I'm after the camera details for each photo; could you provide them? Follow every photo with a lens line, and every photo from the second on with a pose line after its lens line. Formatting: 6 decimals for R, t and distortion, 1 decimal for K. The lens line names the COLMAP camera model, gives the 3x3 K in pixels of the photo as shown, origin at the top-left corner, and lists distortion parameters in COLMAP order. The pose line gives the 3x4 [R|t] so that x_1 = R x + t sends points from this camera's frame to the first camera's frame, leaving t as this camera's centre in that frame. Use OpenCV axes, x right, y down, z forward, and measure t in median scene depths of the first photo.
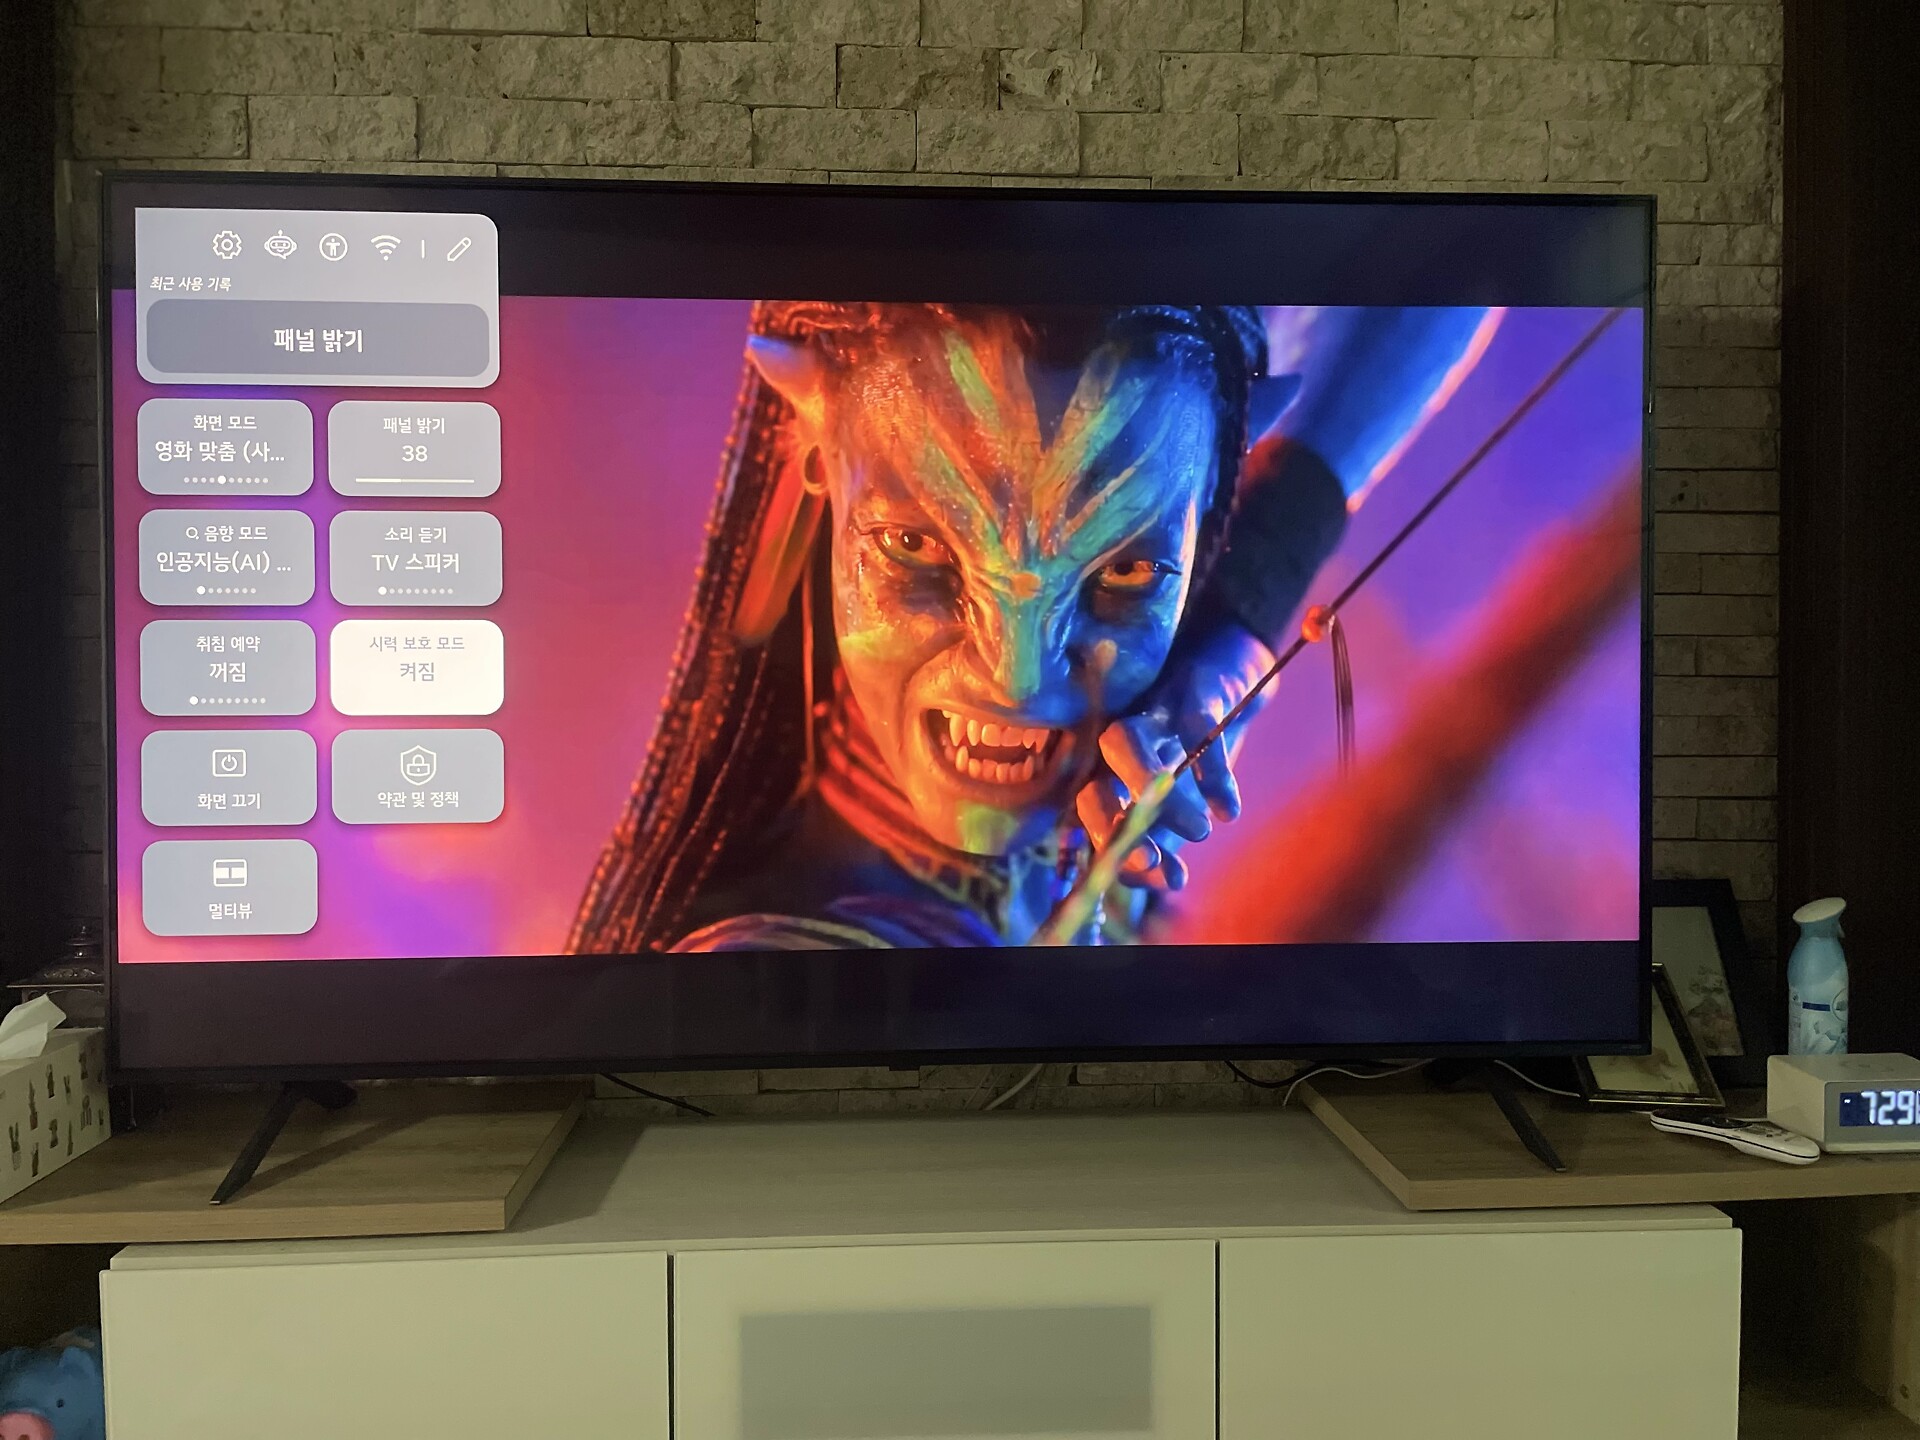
lens RADIAL K [[1476.2, 0, 949.6], [0, 1476.2, 717.1], [0, 0, 1]] dist [0.062466, -0.099228]
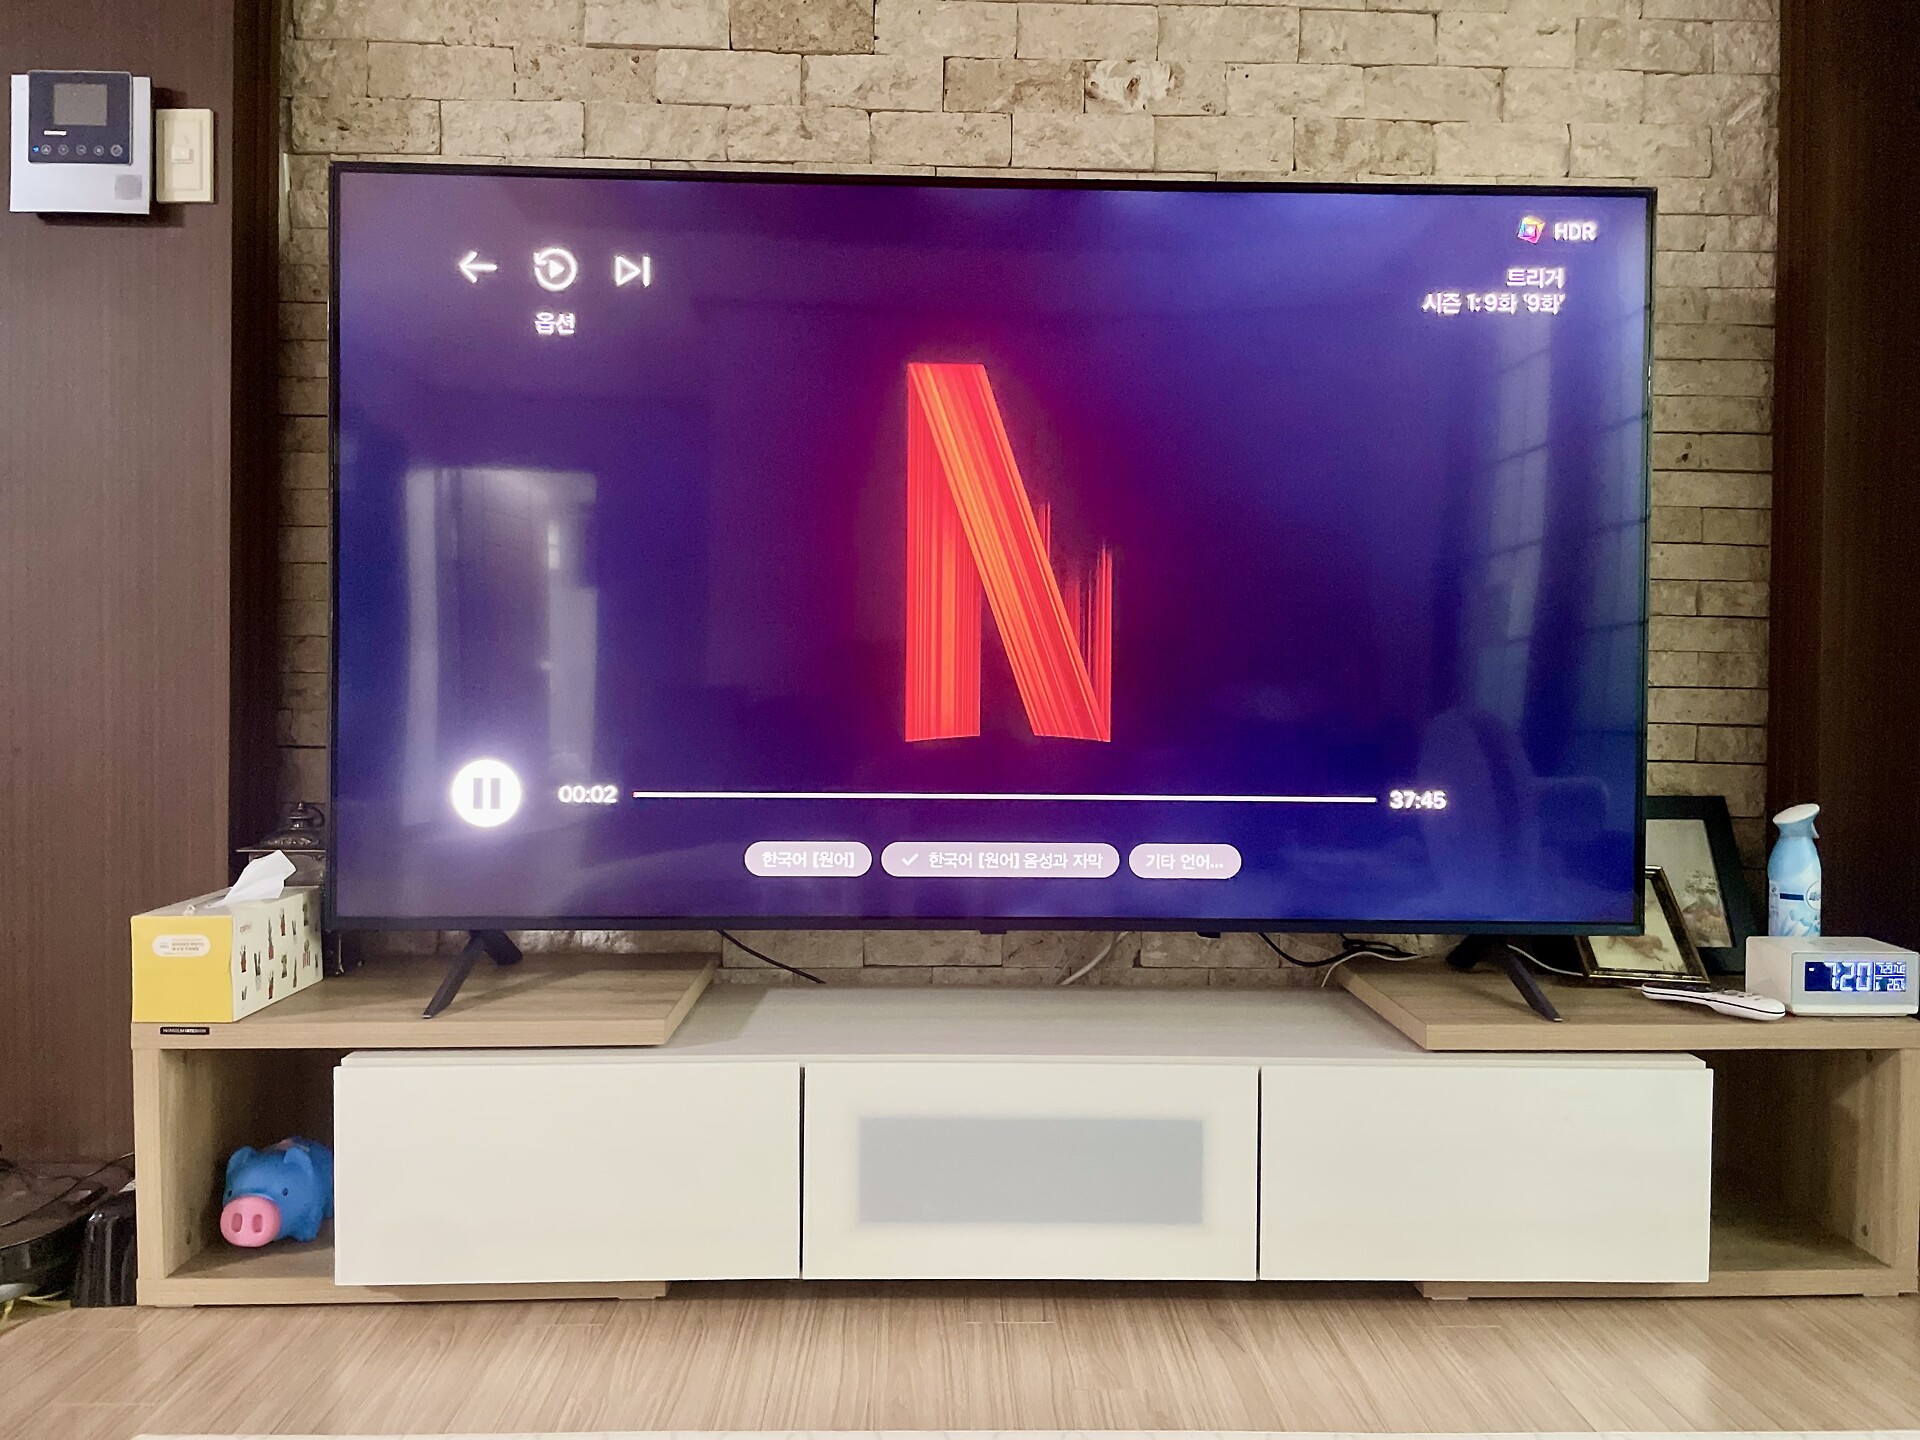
lens RADIAL K [[1475.8, 0, 960.0], [0, 1475.8, 720.0], [0, 0, 1]] dist [0.062018, -0.099941]
pose [[0.999418, 0.013607, -0.031275, -0.021948], [-0.013695, 0.999903, -0.002601, 0.069004], [0.031237, 0.003028, 0.999507, -0.159863]]
